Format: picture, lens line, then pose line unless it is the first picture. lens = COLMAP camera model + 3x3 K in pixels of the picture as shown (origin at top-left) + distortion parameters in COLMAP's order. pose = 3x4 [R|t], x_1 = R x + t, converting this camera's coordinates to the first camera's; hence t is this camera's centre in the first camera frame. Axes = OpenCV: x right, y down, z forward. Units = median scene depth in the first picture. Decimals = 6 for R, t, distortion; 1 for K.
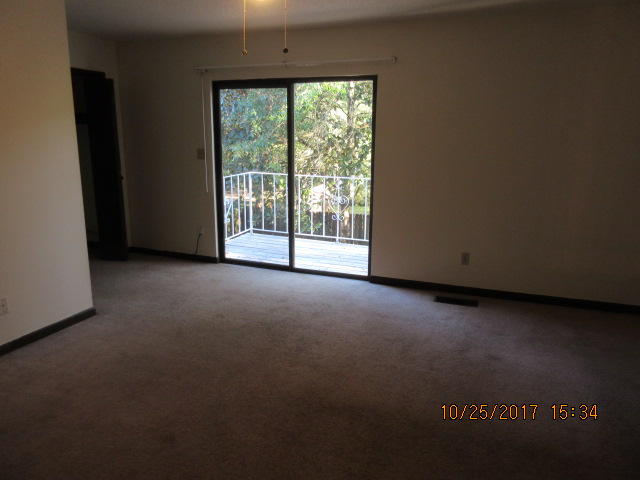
lens RADIAL K [[474.3, 0, 319.6], [0, 474.3, 240.0], [0, 0, 1]] dist [-0.006065, -0.004369]
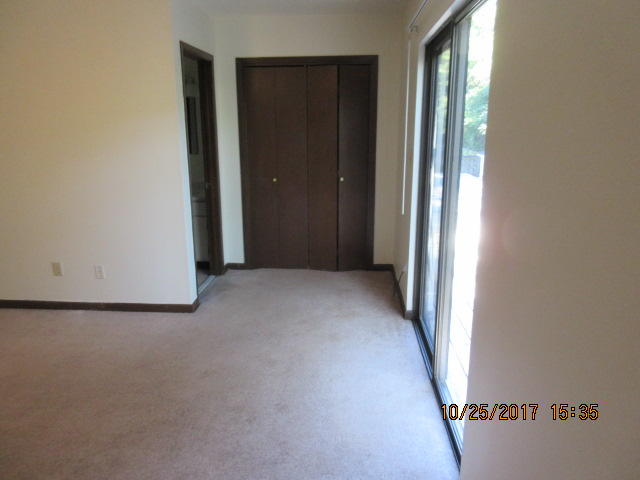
lens RADIAL K [[474.3, 0, 319.9], [0, 474.3, 239.3], [0, 0, 1]] dist [-0.006065, -0.004369]
pose [[0.309271, 0.223581, -0.924318, 0.479455], [-0.208579, 0.964250, 0.163451, -0.202433], [0.927818, 0.142243, 0.344849, 0.847587]]
